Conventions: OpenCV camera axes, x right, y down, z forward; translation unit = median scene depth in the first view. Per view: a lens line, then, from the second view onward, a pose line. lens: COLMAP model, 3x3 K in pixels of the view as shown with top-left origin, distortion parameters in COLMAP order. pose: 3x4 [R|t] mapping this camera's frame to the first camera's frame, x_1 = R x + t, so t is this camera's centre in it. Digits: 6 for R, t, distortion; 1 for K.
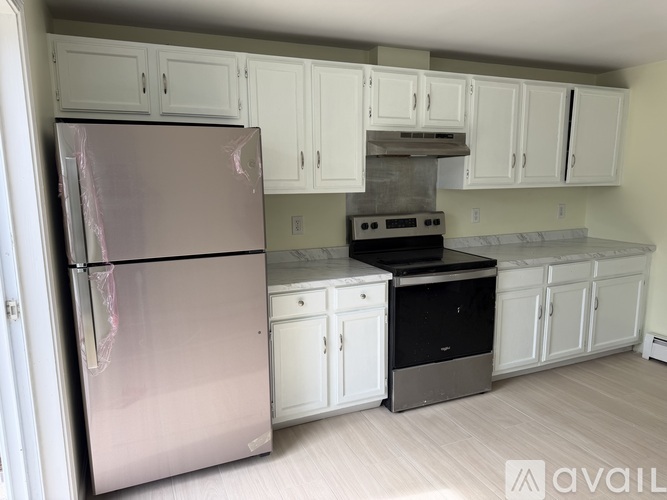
lens RADIAL K [[466.5, 0, 328.2], [0, 466.5, 254.6], [0, 0, 1]] dist [0.050934, -0.069429]
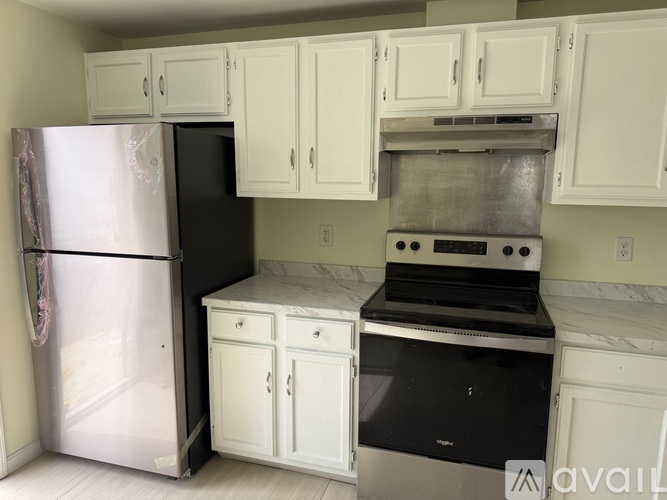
lens RADIAL K [[466.5, 0, 335.7], [0, 466.5, 252.0], [0, 0, 1]] dist [0.050934, -0.069429]
pose [[0.764954, 0.116989, -0.633371, 0.484227], [-0.124099, 0.991711, 0.033297, -0.063309], [0.632017, 0.053130, 0.773131, 0.352221]]
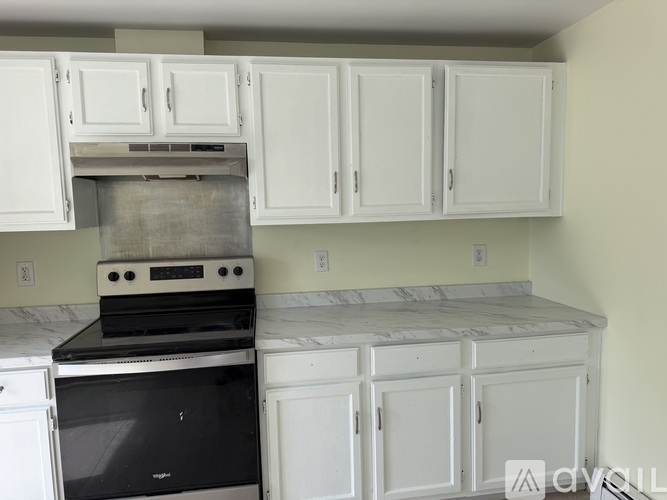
lens RADIAL K [[466.5, 0, 332.2], [0, 466.5, 252.7], [0, 0, 1]] dist [0.050934, -0.069429]
pose [[0.967381, 0.010680, -0.253099, 0.588720], [-0.026581, 0.997875, -0.059491, -0.064364], [0.251926, 0.064278, 0.965609, 0.393537]]
